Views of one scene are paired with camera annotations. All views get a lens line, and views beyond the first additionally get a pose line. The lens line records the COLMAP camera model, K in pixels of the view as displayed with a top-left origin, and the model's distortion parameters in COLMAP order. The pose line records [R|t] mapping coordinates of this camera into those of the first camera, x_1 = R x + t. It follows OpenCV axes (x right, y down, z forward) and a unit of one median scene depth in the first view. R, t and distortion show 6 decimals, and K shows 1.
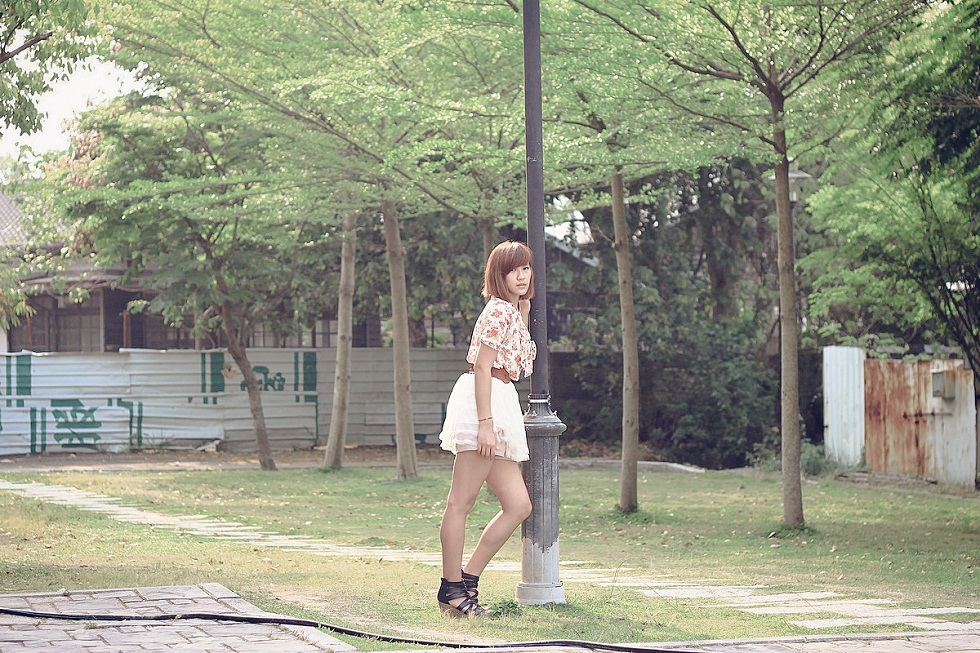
lens RADIAL K [[2200.5, 0, 490.0], [0, 2200.5, 326.5], [0, 0, 1]] dist [-0.052530, 0.178733]
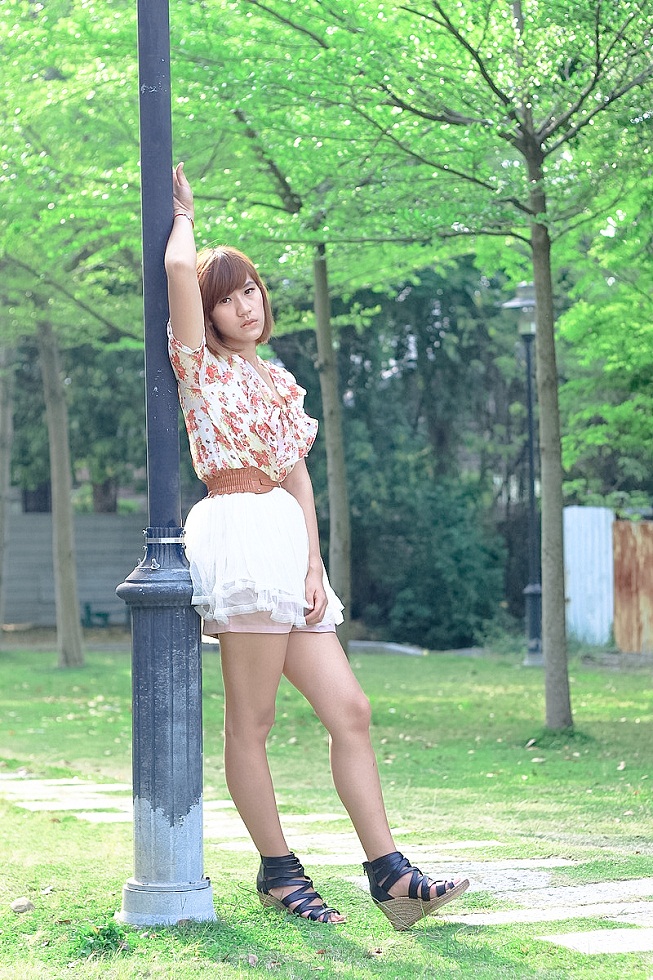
lens RADIAL K [[2200.5, 0, 326.5], [0, 2200.5, 490.0], [0, 0, 1]] dist [-0.052530, 0.178733]
pose [[0.998383, -0.002659, 0.056780, 0.009956], [0.003049, 0.999972, -0.006782, 0.008073], [-0.056760, 0.006944, 0.998364, 0.148252]]
